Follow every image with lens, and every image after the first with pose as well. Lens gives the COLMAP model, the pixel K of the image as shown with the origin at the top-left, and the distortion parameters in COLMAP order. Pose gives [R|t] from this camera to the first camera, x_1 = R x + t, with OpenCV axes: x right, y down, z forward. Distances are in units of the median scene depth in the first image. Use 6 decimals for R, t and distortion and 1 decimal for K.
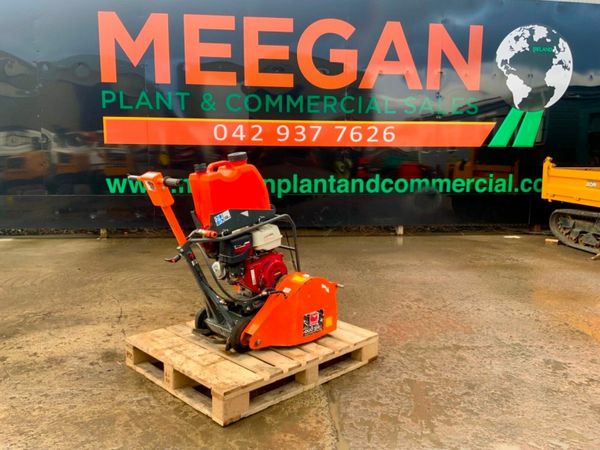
lens RADIAL K [[496.9, 0, 302.9], [0, 496.9, 223.7], [0, 0, 1]] dist [0.051260, -0.098322]
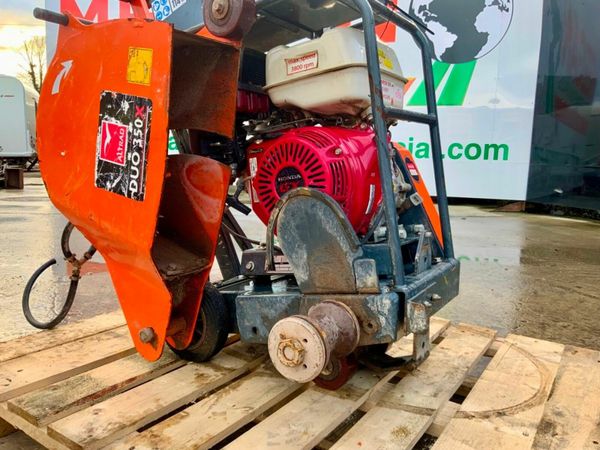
lens RADIAL K [[496.9, 0, 297.3], [0, 496.9, 224.8], [0, 0, 1]] dist [0.051260, -0.098322]
pose [[0.203805, 0.123787, -0.971154, 0.120139], [-0.168169, 0.981656, 0.089834, 0.048038], [0.964460, 0.145010, 0.220884, 0.447085]]
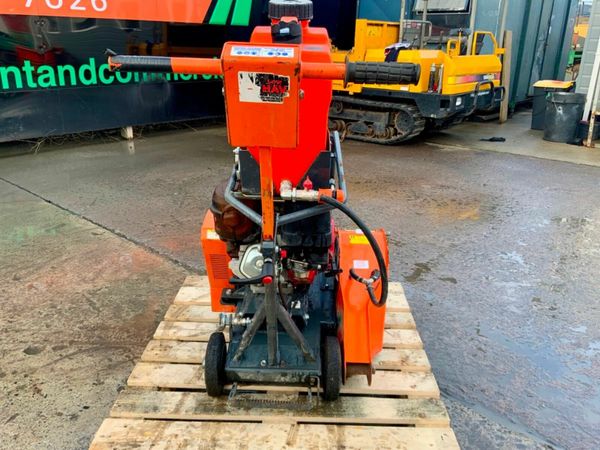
lens RADIAL K [[496.9, 0, 299.3], [0, 496.9, 224.9], [0, 0, 1]] dist [0.051260, -0.098322]
pose [[0.718869, -0.229083, 0.656314, -0.209734], [0.079835, 0.965099, 0.249418, -0.027897], [-0.690546, -0.126902, 0.712069, 0.299847]]
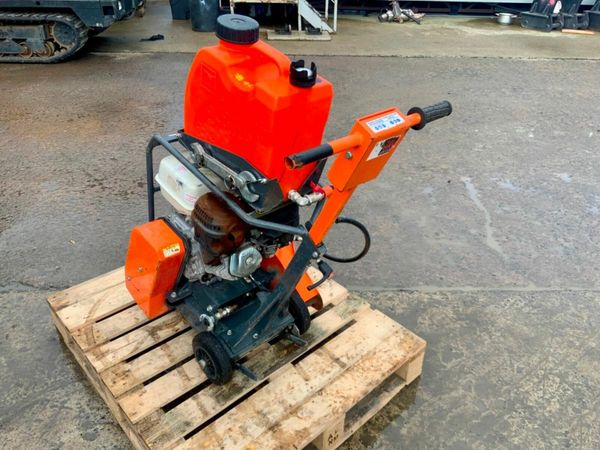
lens RADIAL K [[496.9, 0, 300.1], [0, 496.9, 222.1], [0, 0, 1]] dist [0.051260, -0.098322]
pose [[0.041880, -0.528972, 0.847605, -0.279273], [0.111112, 0.845553, 0.522201, -0.099642], [-0.992925, 0.072309, 0.094187, 0.416871]]
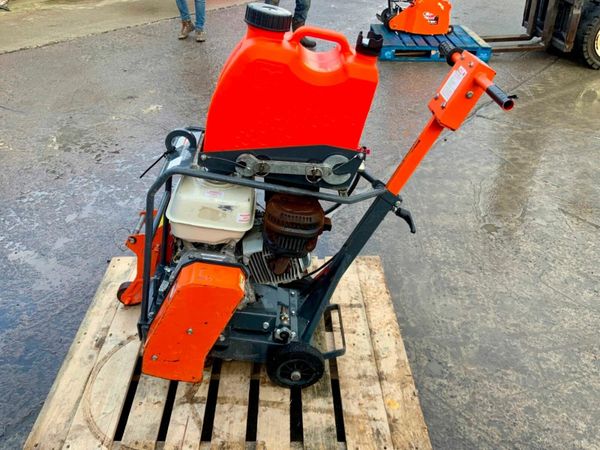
lens RADIAL K [[496.9, 0, 300.5], [0, 496.9, 220.0], [0, 0, 1]] dist [0.051260, -0.098322]
pose [[-0.724845, -0.392880, 0.565903, -0.210420], [0.074620, 0.771836, 0.631428, -0.122812], [-0.684859, 0.499914, -0.530145, 0.590376]]
